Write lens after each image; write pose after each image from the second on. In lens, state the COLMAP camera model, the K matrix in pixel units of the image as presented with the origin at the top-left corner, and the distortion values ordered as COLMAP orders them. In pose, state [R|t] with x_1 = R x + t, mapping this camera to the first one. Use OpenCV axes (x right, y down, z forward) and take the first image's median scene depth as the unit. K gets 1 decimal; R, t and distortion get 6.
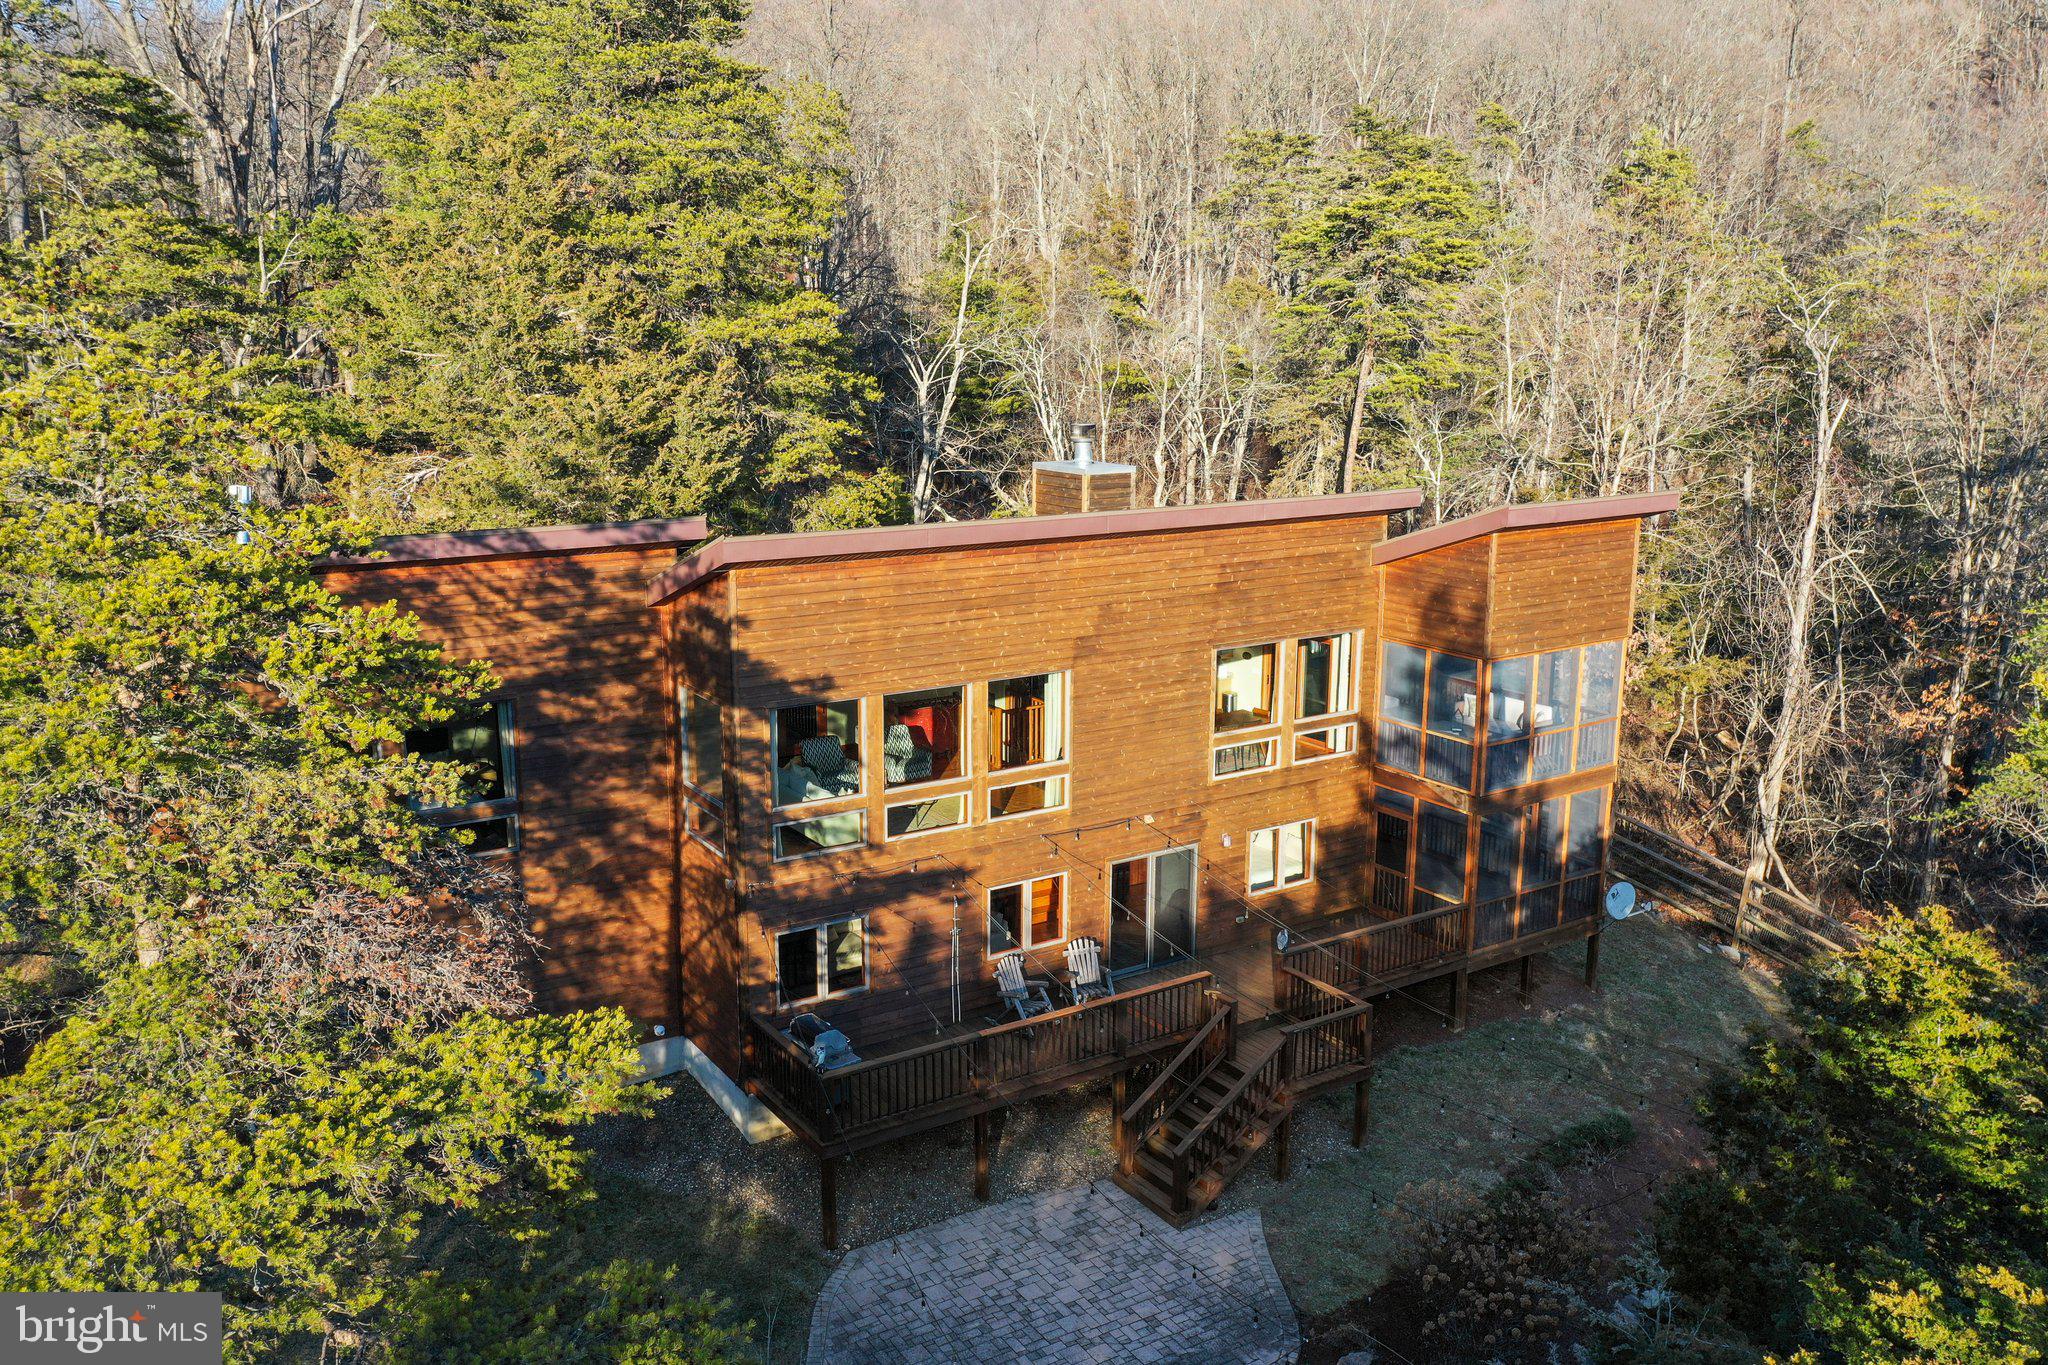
lens RADIAL K [[1651.5, 0, 1044.8], [0, 1651.5, 690.1], [0, 0, 1]] dist [0.006911, -0.019051]
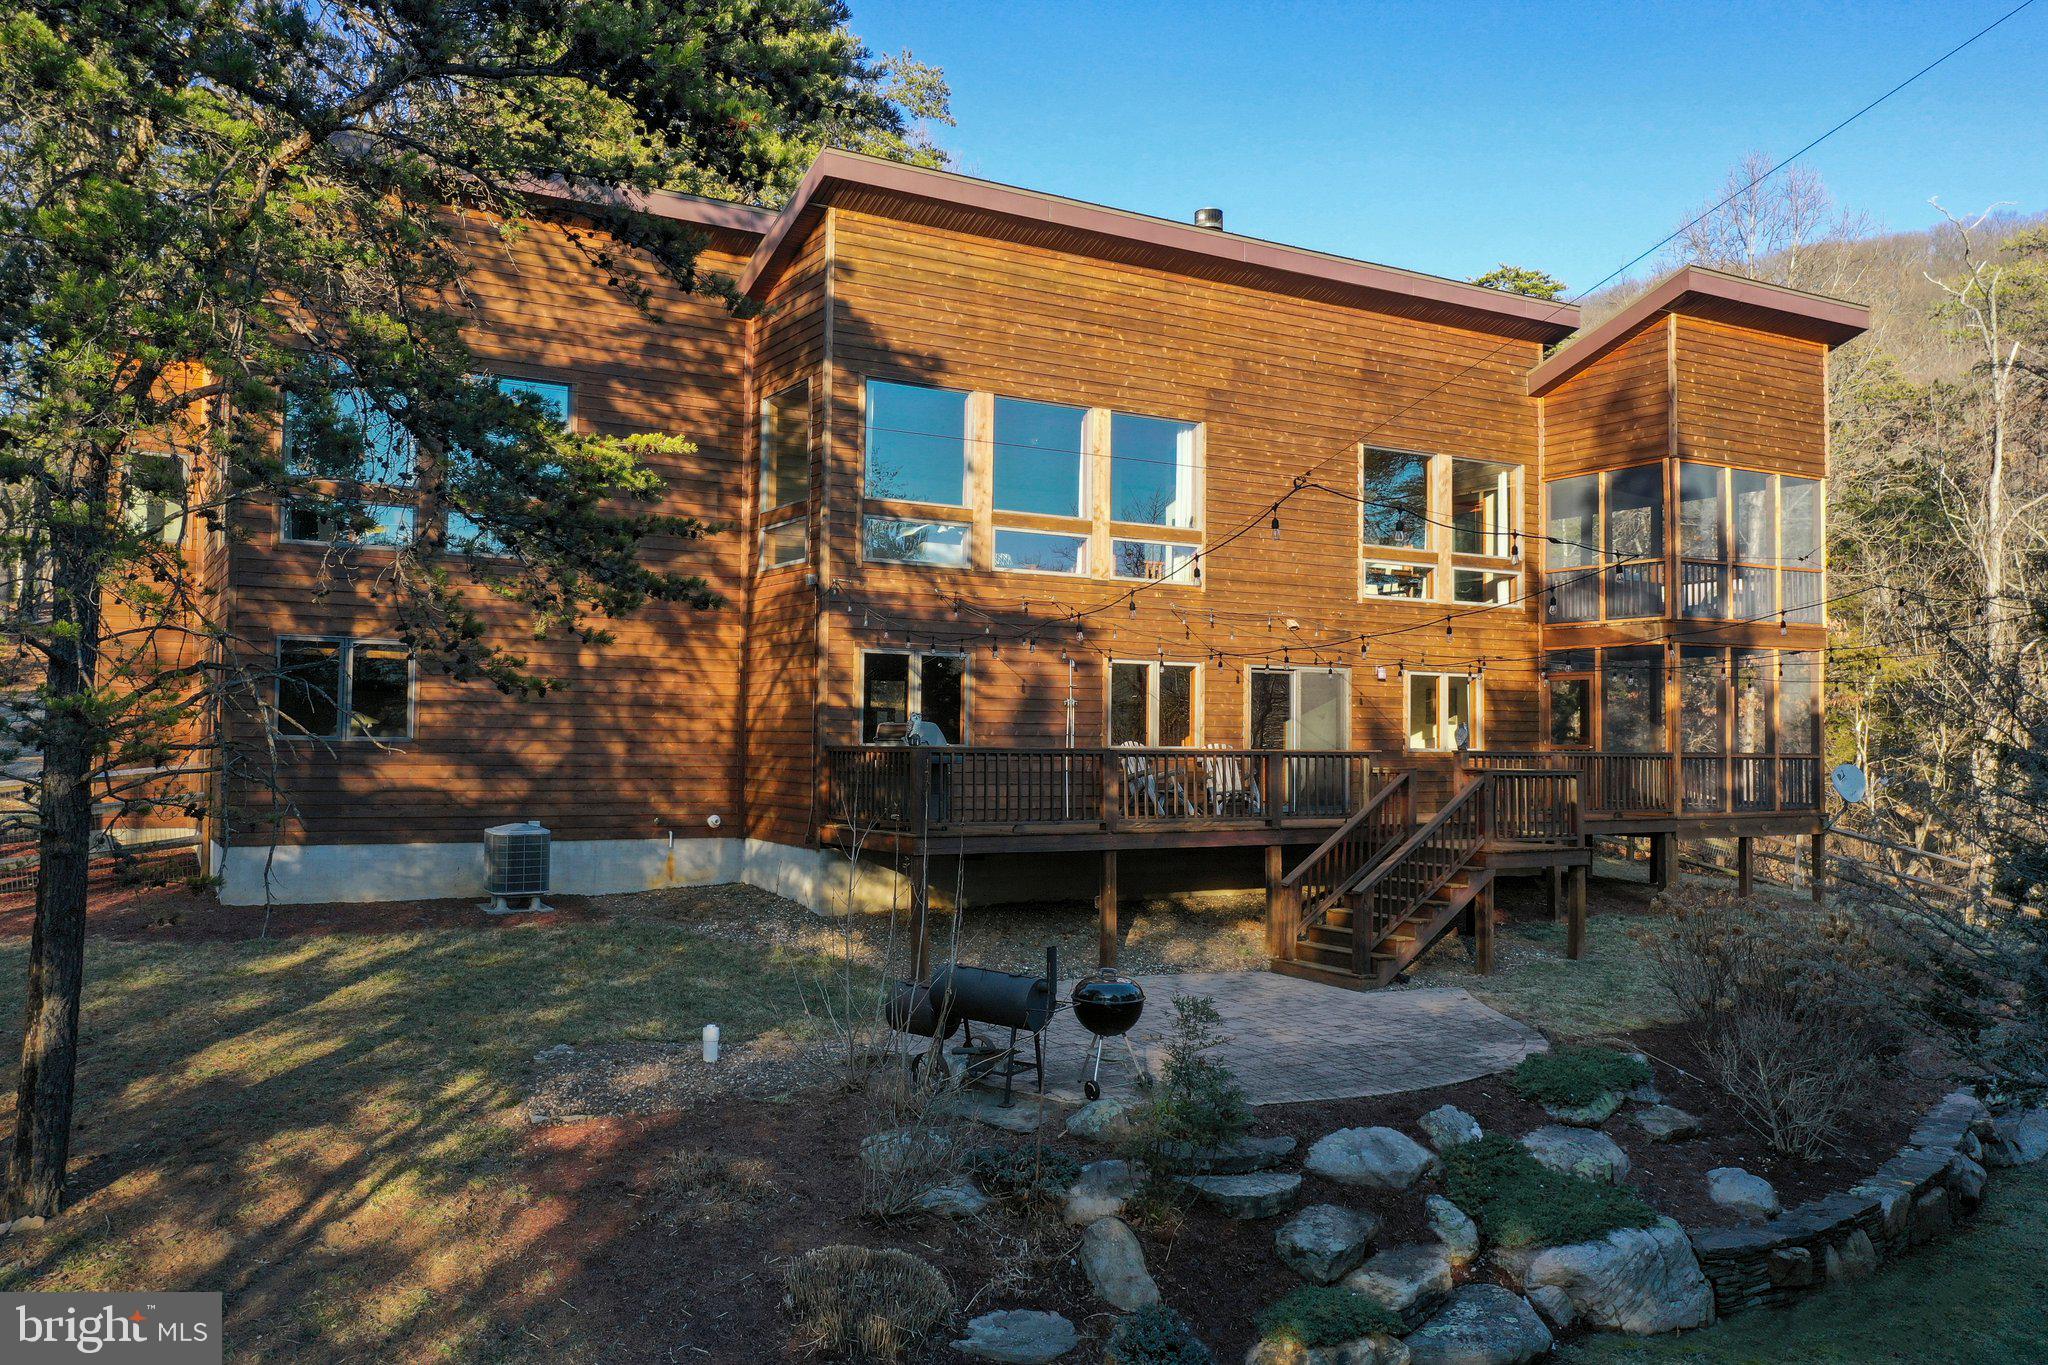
lens RADIAL K [[1651.5, 0, 1033.6], [0, 1651.5, 673.5], [0, 0, 1]] dist [0.006911, -0.019051]
pose [[0.999063, -0.001729, -0.043253, -0.037883], [-0.009349, 0.966996, -0.254619, 0.350026], [0.042266, 0.254785, 0.966074, 0.181651]]
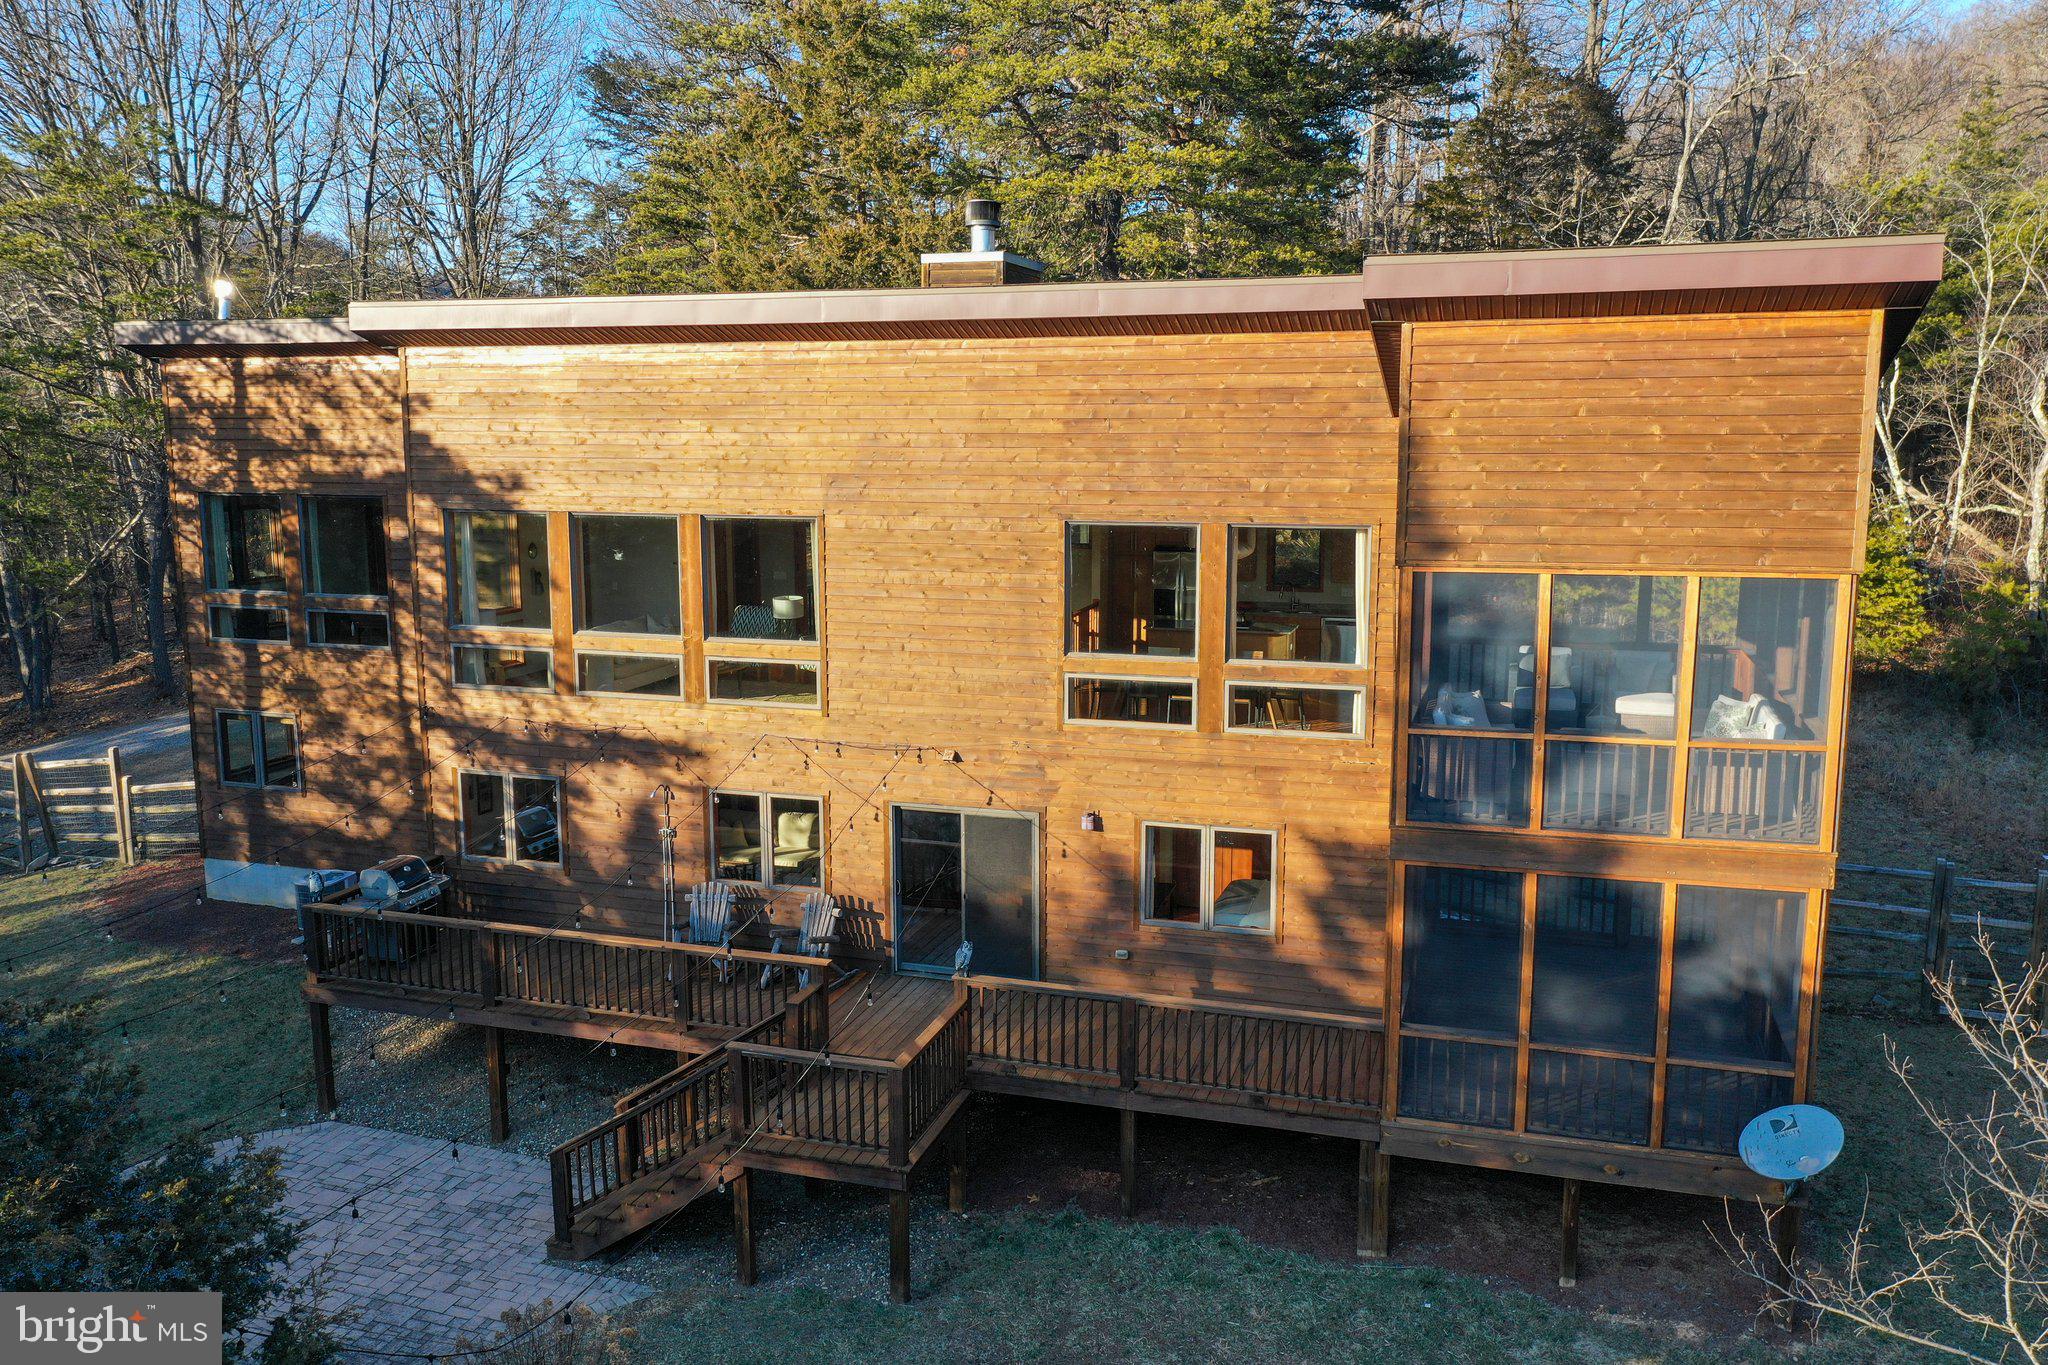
lens RADIAL K [[1651.5, 0, 1029.8], [0, 1651.5, 668.0], [0, 0, 1]] dist [0.006911, -0.019051]
pose [[0.623414, 0.107781, -0.774428, 0.664541], [-0.167811, 0.985817, 0.002113, 0.041089], [0.763672, 0.128640, 0.632659, 0.620895]]
